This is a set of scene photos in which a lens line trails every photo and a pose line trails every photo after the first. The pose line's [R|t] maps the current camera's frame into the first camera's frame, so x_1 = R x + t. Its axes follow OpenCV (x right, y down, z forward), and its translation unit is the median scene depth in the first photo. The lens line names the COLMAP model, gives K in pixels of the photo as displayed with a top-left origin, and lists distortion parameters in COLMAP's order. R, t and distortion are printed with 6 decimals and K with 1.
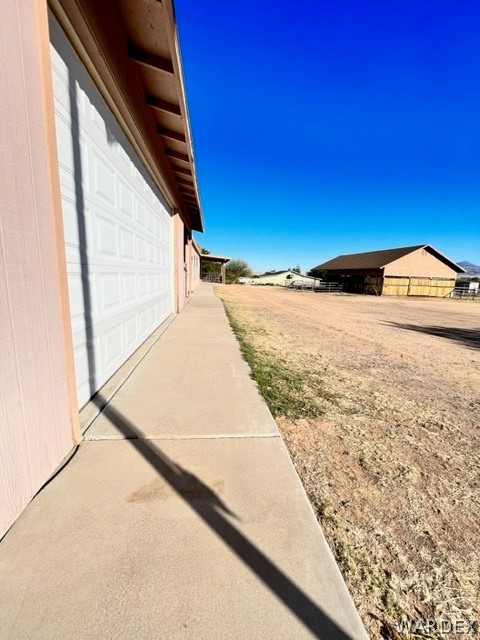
lens RADIAL K [[258.6, 0, 240.7], [0, 258.6, 321.4], [0, 0, 1]] dist [-0.002566, -0.000449]
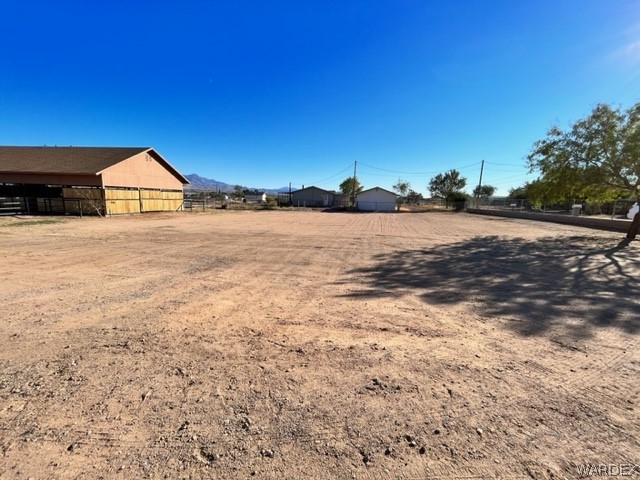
lens RADIAL K [[258.6, 0, 319.9], [0, 258.6, 237.4], [0, 0, 1]] dist [-0.002566, -0.000449]
pose [[0.244982, -0.171015, 0.954326, 0.035241], [0.146803, 0.979514, 0.137843, -0.055578], [-0.958349, 0.106329, 0.265069, 0.299092]]
